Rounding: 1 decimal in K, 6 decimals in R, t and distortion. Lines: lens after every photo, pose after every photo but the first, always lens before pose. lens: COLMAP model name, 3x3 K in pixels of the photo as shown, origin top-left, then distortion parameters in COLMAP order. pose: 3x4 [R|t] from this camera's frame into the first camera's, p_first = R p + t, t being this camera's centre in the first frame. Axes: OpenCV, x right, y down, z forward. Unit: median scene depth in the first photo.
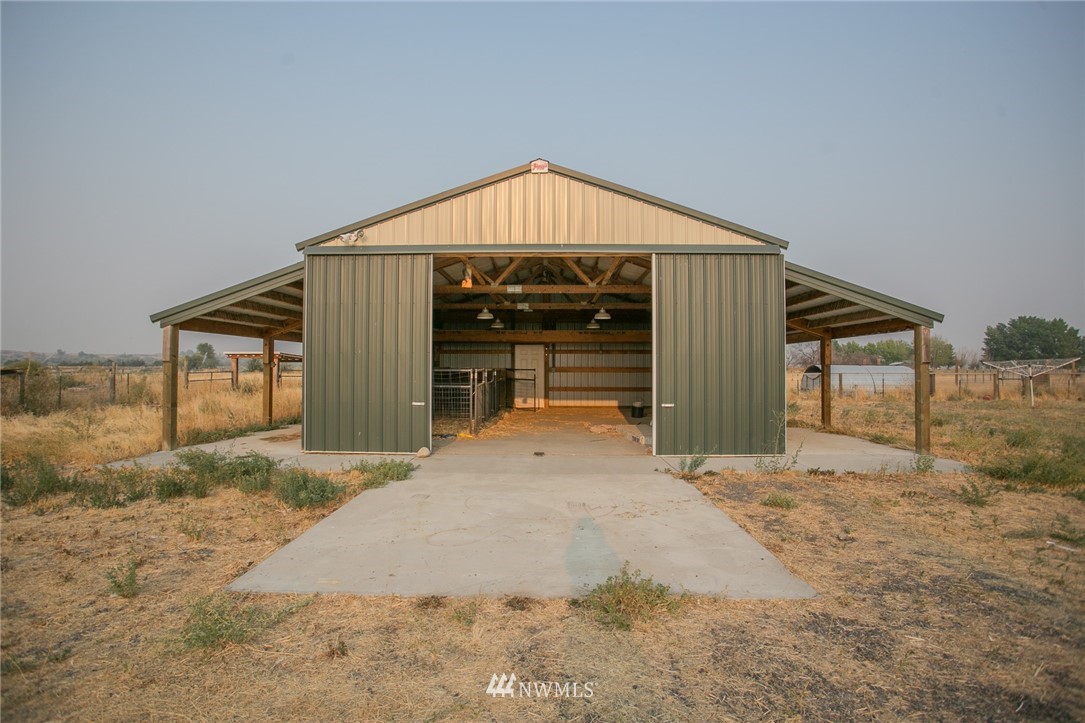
lens RADIAL K [[530.4, 0, 540.2], [0, 530.4, 358.7], [0, 0, 1]] dist [-0.062179, 0.027153]
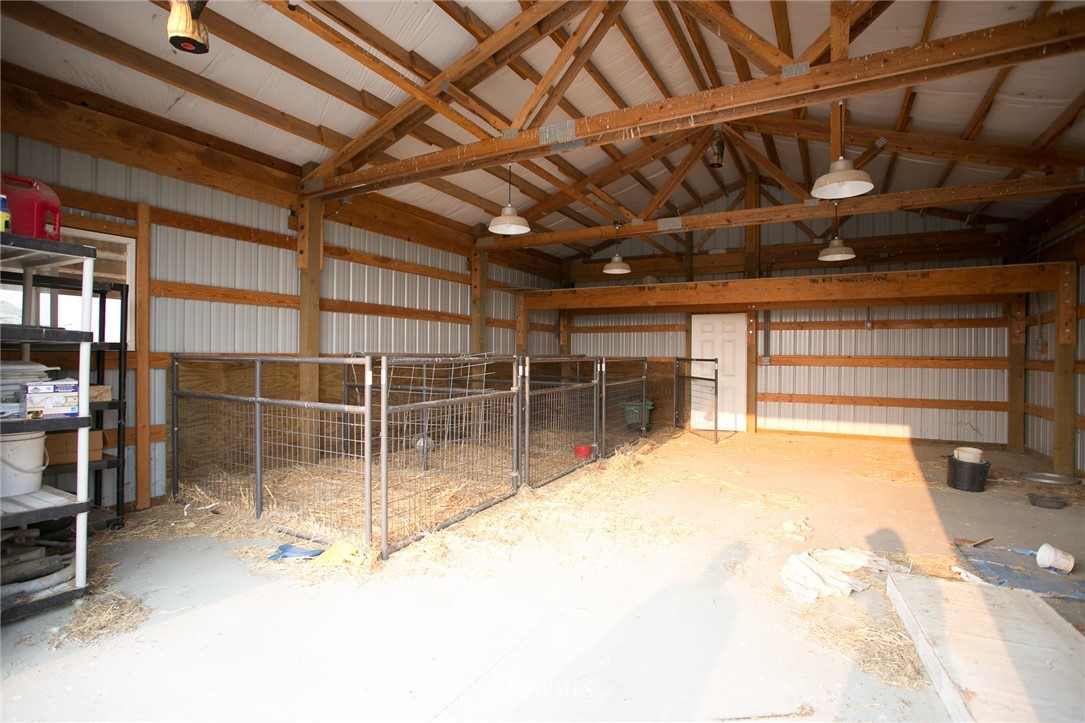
lens RADIAL K [[530.4, 0, 540.2], [0, 530.4, 358.7], [0, 0, 1]] dist [-0.062179, 0.027153]
pose [[0.885602, 0.007246, -0.464388, 0.068436], [0.002174, 0.999803, 0.019745, 0.008210], [0.464439, -0.018496, 0.885412, 0.436289]]
